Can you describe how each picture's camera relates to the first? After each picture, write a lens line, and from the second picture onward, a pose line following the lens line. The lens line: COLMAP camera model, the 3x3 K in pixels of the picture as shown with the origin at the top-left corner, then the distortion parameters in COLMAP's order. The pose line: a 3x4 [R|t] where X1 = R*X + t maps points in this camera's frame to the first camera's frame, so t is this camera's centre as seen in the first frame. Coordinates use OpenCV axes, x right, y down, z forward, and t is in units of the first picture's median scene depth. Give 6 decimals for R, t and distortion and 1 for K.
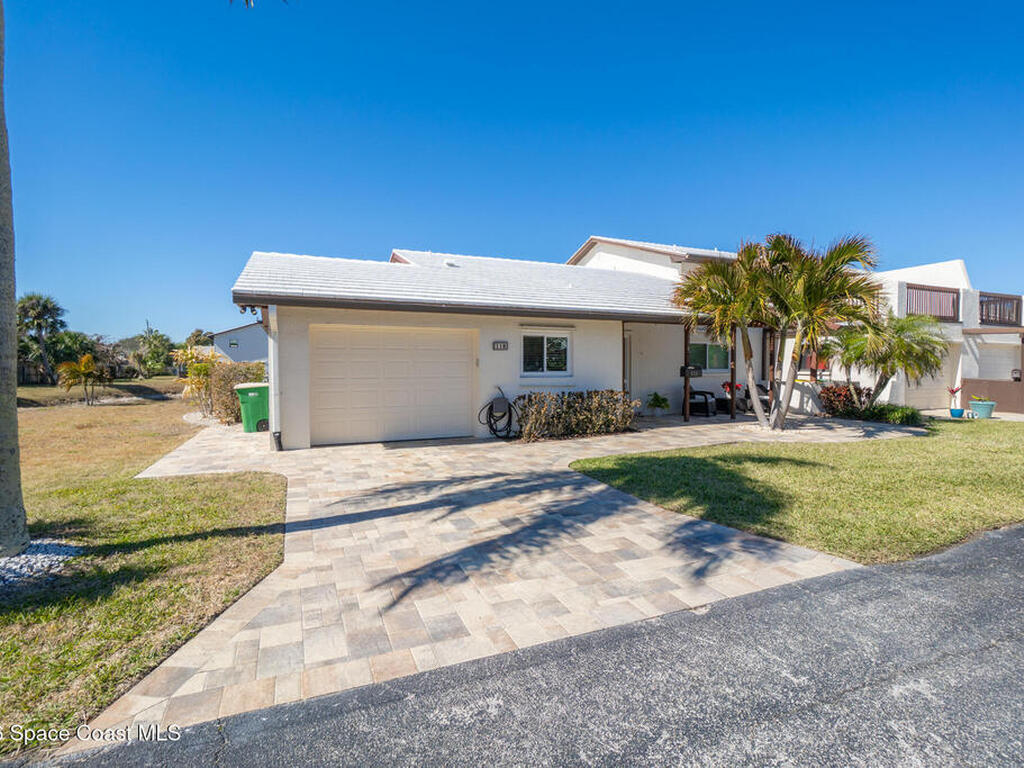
lens RADIAL K [[497.6, 0, 512.5], [0, 497.6, 380.2], [0, 0, 1]] dist [-0.003021, -0.000722]
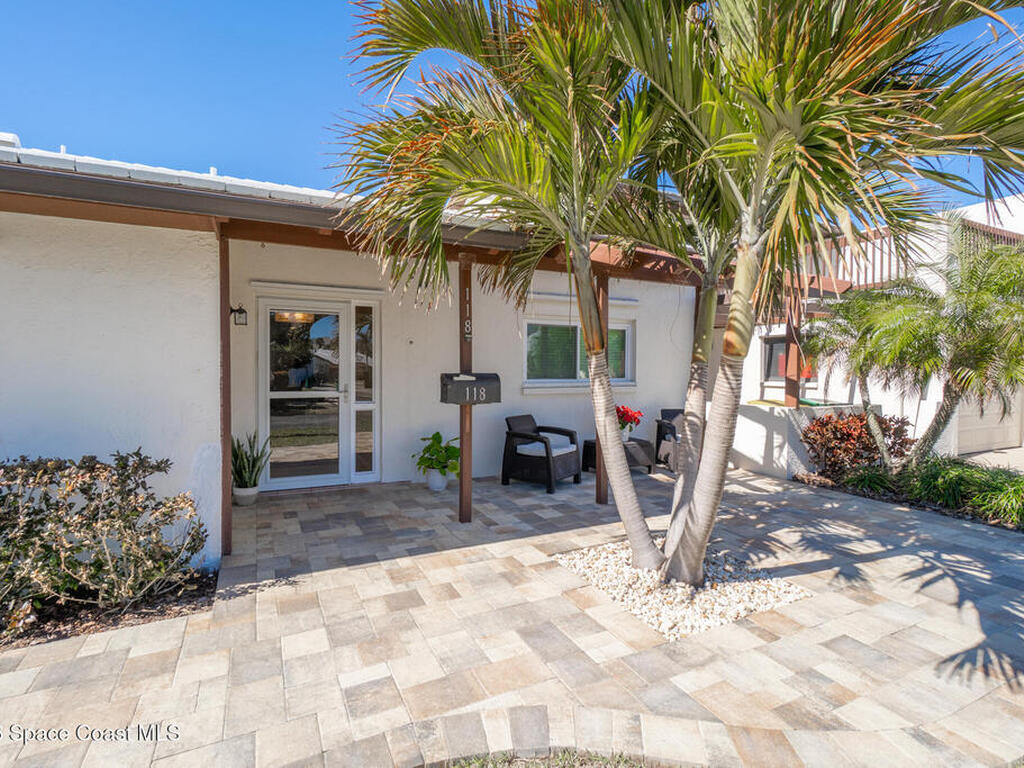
lens RADIAL K [[505.8, 0, 506.6], [0, 505.8, 373.1], [0, 0, 1]] dist [0.001466, 0.001450]
pose [[0.999268, 0.005811, 0.037820, 0.419713], [-0.005137, 0.999827, -0.017886, -0.025003], [-0.037918, 0.017679, 0.999124, 0.703236]]
